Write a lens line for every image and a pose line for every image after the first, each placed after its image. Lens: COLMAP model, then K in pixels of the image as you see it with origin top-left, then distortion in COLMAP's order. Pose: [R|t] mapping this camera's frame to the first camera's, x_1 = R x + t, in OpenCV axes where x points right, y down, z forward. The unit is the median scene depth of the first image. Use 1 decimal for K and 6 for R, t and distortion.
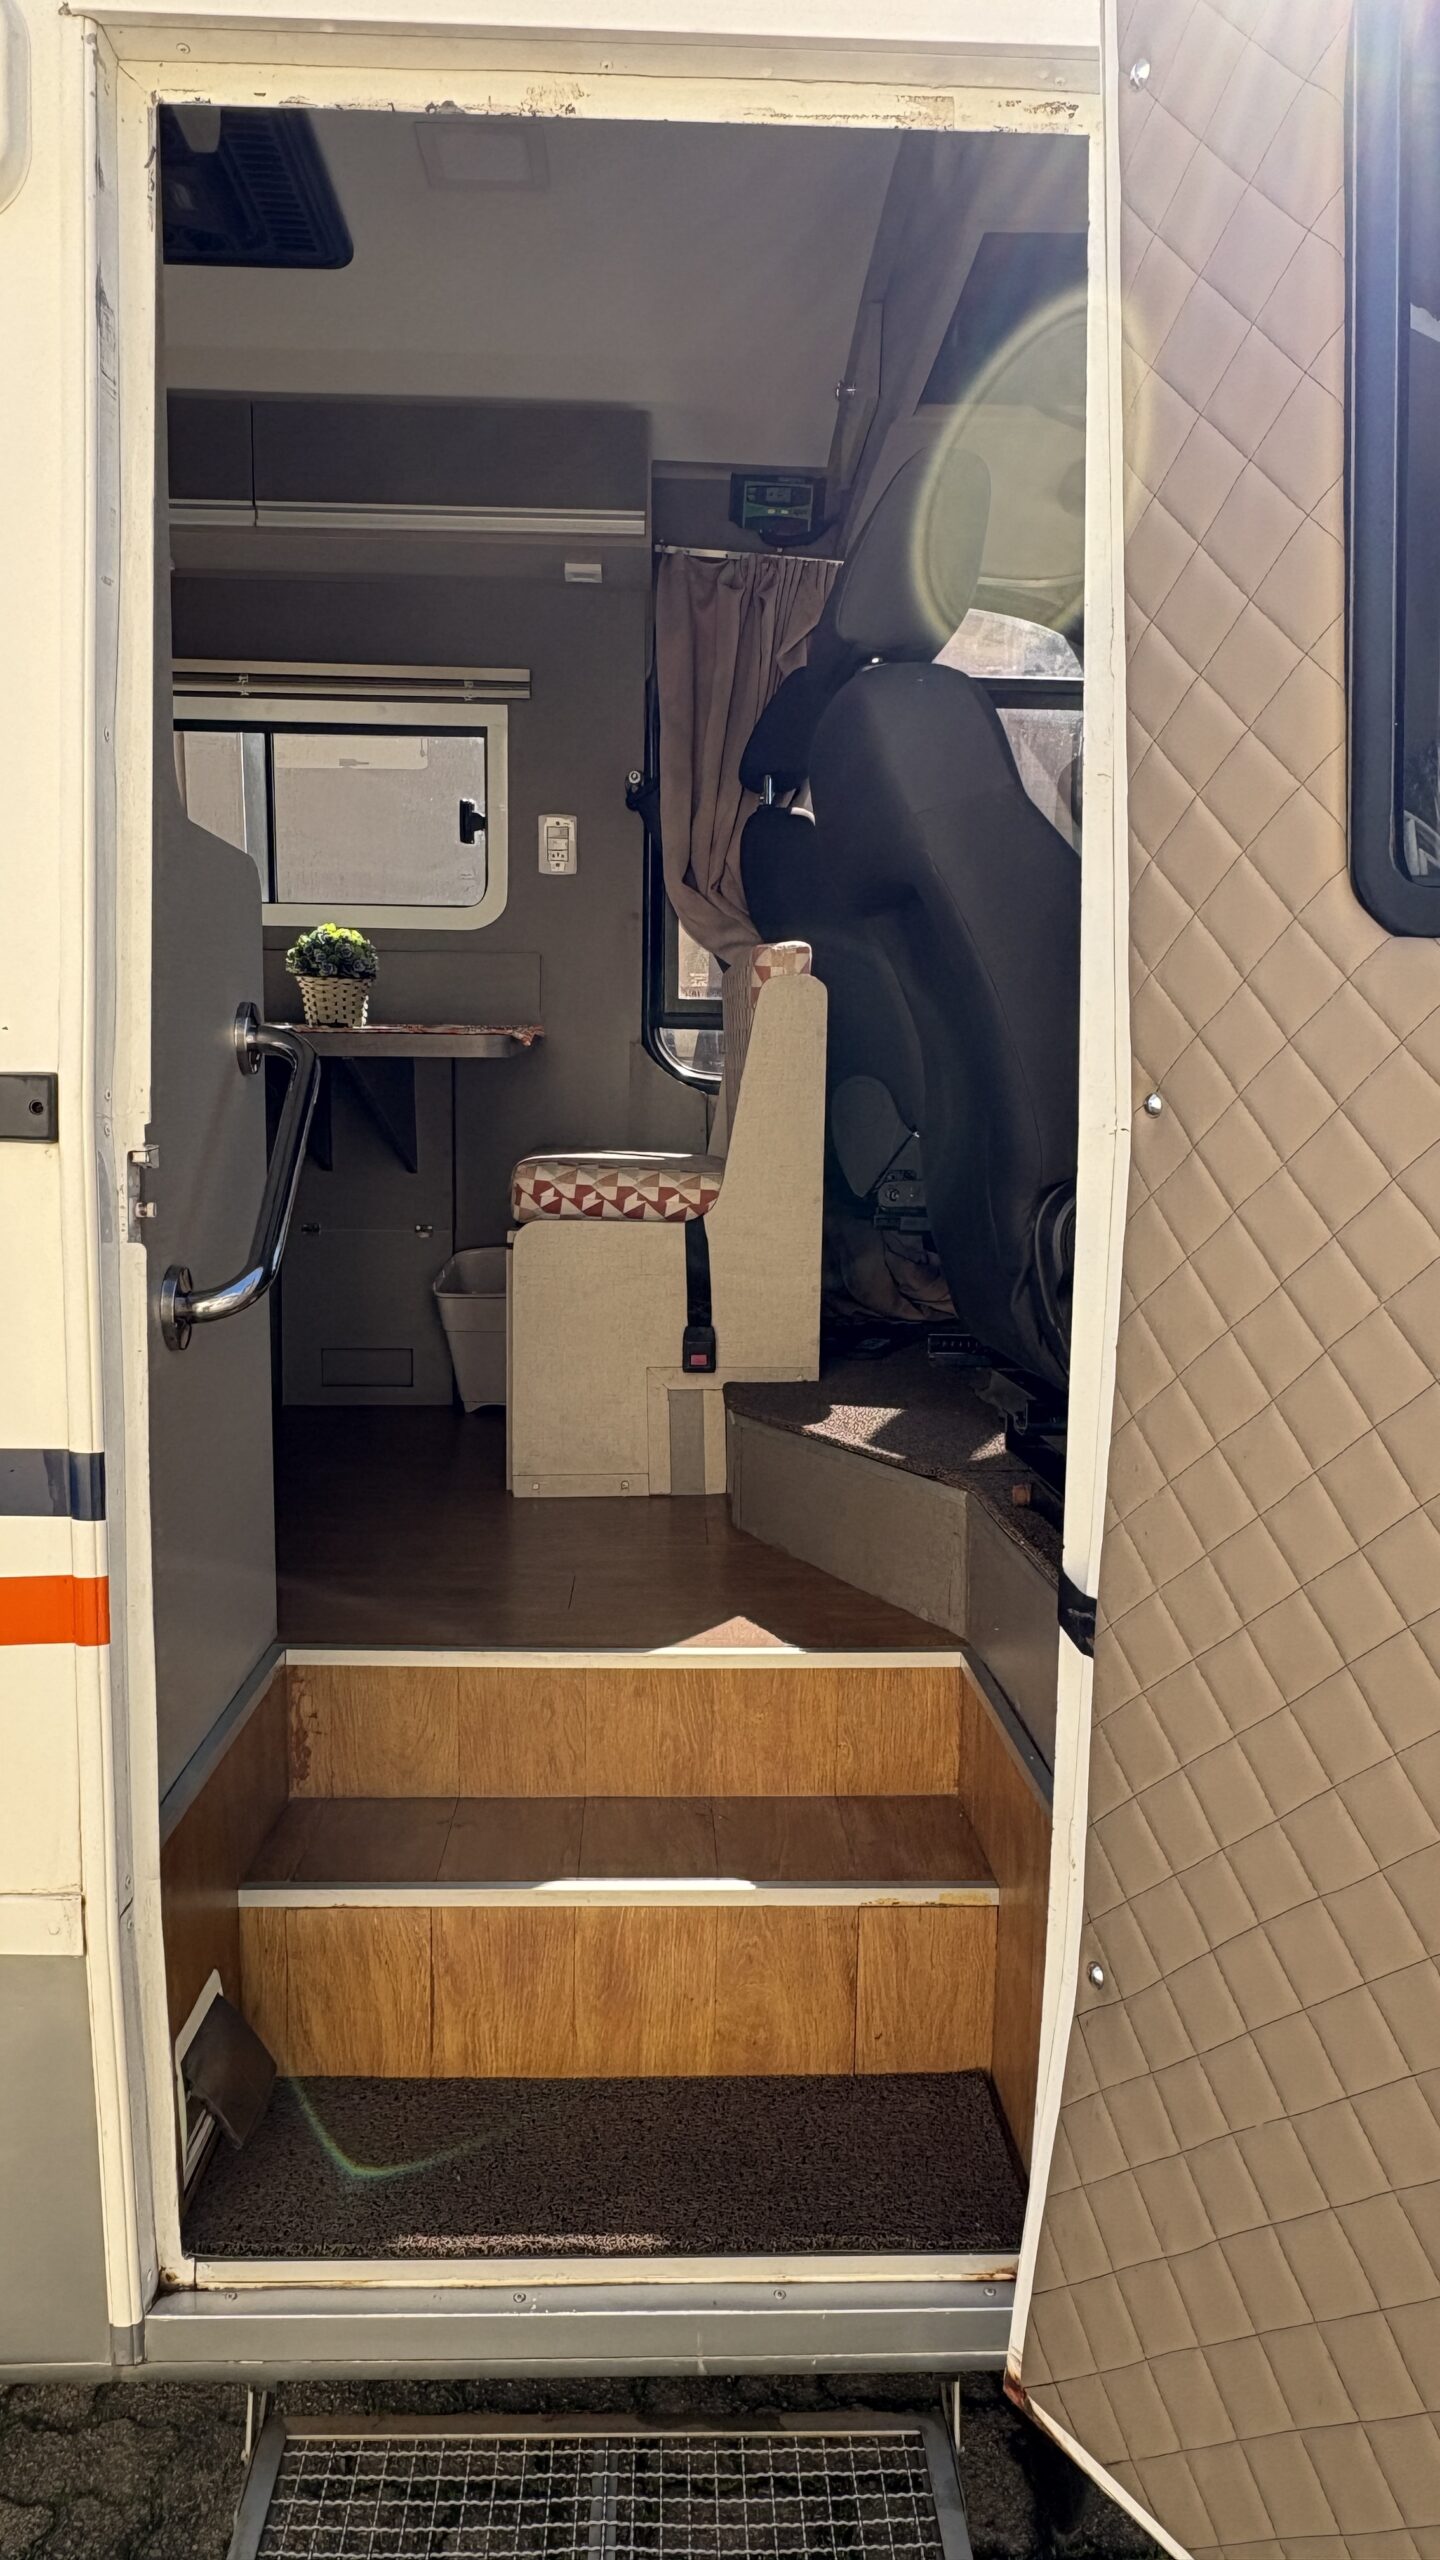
lens RADIAL K [[1726.7, 0, 706.9], [0, 1726.7, 1278.9], [0, 0, 1]] dist [0.002558, 0.000191]
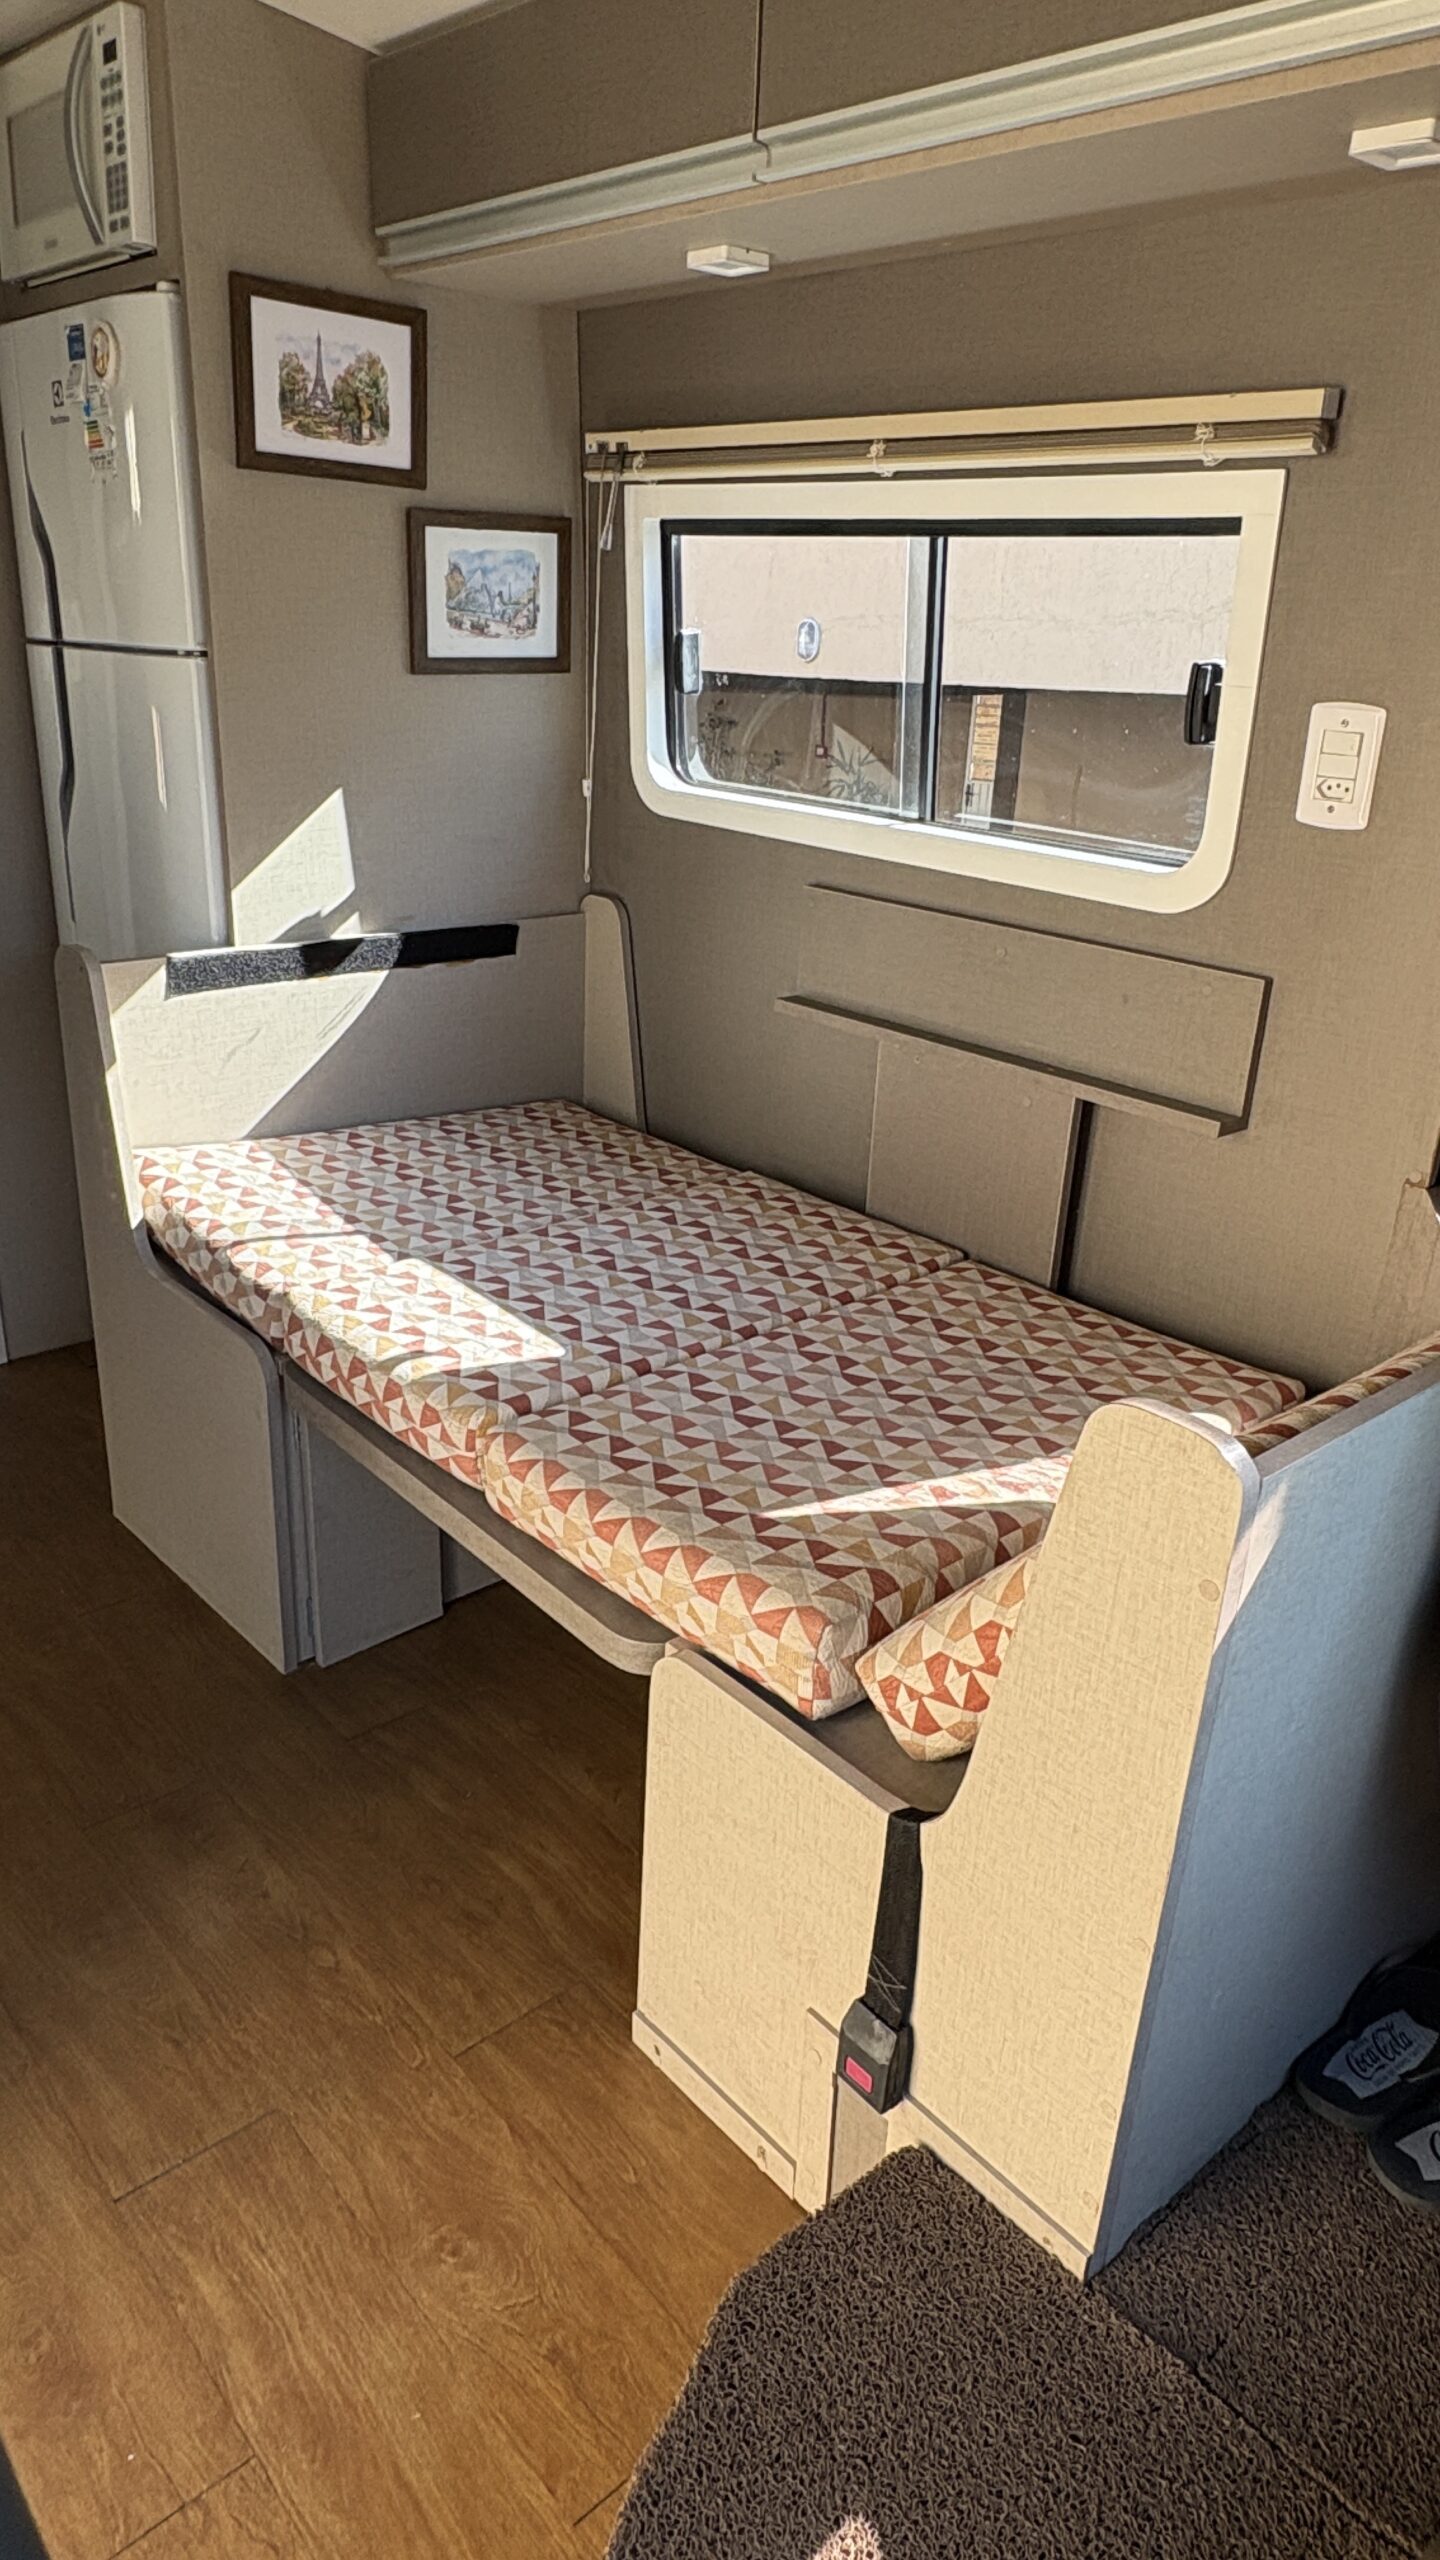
lens RADIAL K [[1621.9, 0, 713.8], [0, 1621.9, 1277.2], [0, 0, 1]] dist [-0.004836, 0.004464]
pose [[0.634537, 0.303911, -0.710634, 0.177460], [-0.127399, 0.947998, 0.291666, -0.231221], [0.762320, -0.094539, 0.640258, 0.569198]]
